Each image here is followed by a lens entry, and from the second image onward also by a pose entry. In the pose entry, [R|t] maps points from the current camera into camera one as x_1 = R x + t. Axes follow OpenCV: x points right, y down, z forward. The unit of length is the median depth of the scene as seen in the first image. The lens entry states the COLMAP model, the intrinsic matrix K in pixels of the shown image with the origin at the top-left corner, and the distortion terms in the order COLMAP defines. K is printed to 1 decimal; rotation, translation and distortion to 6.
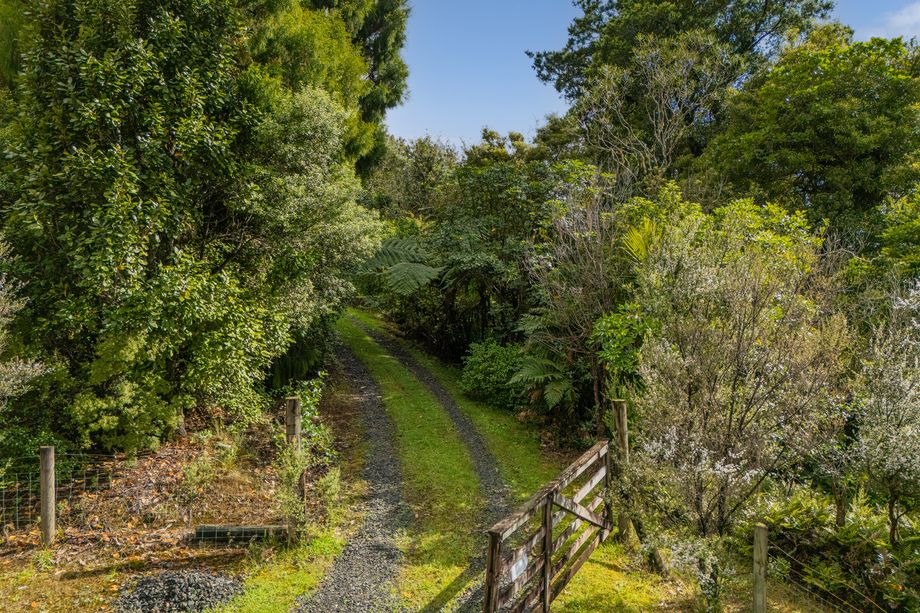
lens RADIAL K [[676.6, 0, 462.5], [0, 676.6, 297.8], [0, 0, 1]] dist [0.084787, -0.082104]
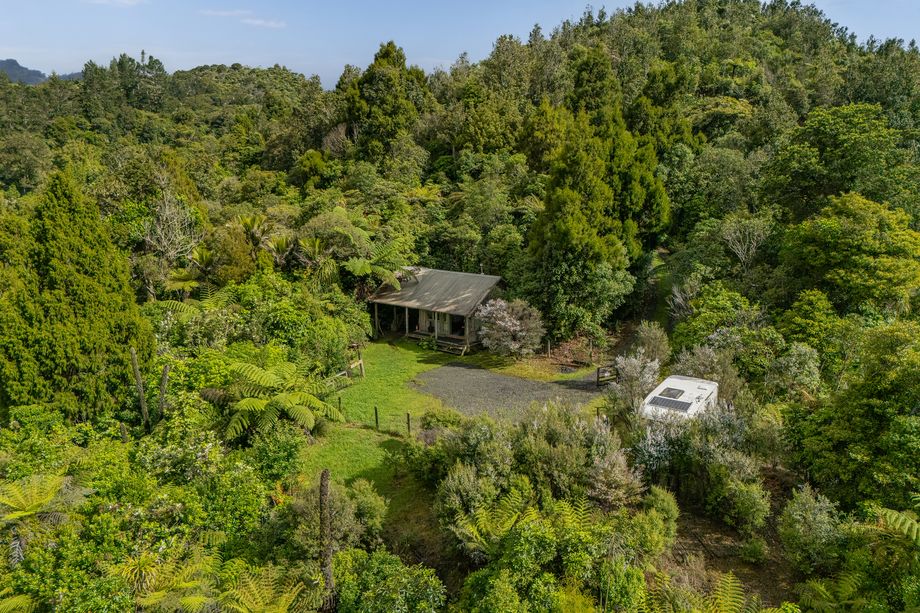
lens RADIAL K [[676.6, 0, 462.5], [0, 676.6, 297.8], [0, 0, 1]] dist [0.084787, -0.082104]
pose [[0.764503, 0.111691, -0.634871, 2.036304], [0.038171, 0.975303, 0.217547, -1.184944], [0.643490, -0.190549, 0.741358, -3.029824]]
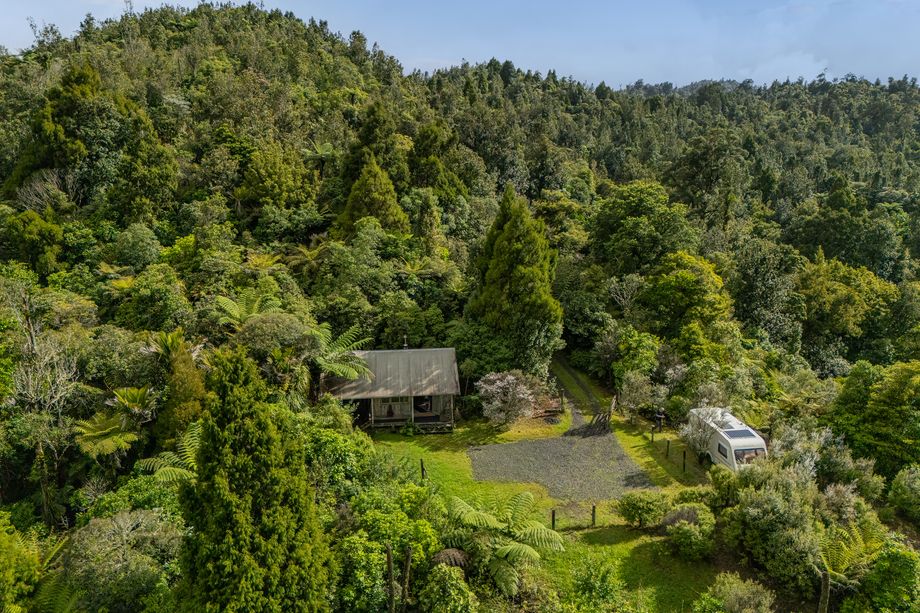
lens RADIAL K [[676.6, 0, 462.5], [0, 676.6, 297.8], [0, 0, 1]] dist [0.084787, -0.082104]
pose [[0.998736, -0.021499, 0.045439, -1.298969], [0.009010, 0.965850, 0.258946, -2.038989], [-0.049454, -0.258209, 0.964823, -4.187762]]
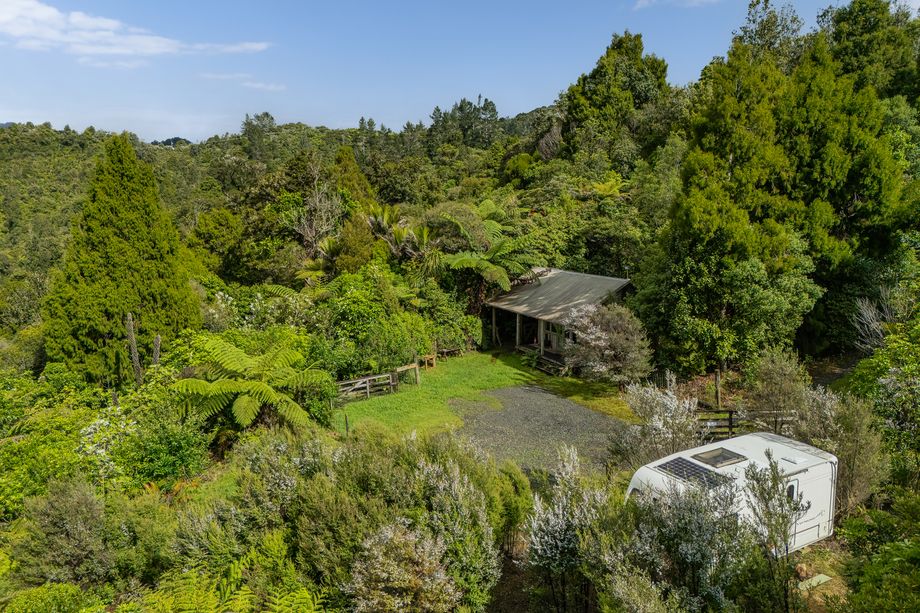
lens RADIAL K [[676.6, 0, 462.5], [0, 676.6, 297.8], [0, 0, 1]] dist [0.084787, -0.082104]
pose [[0.380706, 0.116346, -0.917347, 2.182111], [0.048003, 0.988229, 0.145258, -0.706208], [0.923449, -0.099336, 0.370640, -1.269923]]
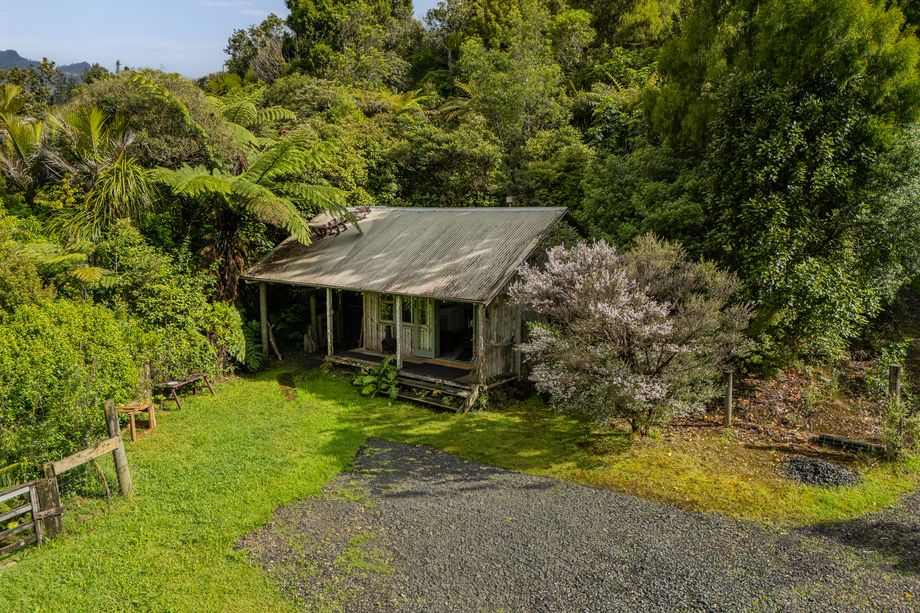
lens RADIAL K [[676.6, 0, 462.5], [0, 676.6, 297.8], [0, 0, 1]] dist [0.084787, -0.082104]
pose [[0.765956, 0.081408, -0.637718, -0.024392], [0.035359, 0.985114, 0.168225, -0.268965], [0.641920, -0.151402, 0.751676, -0.668966]]
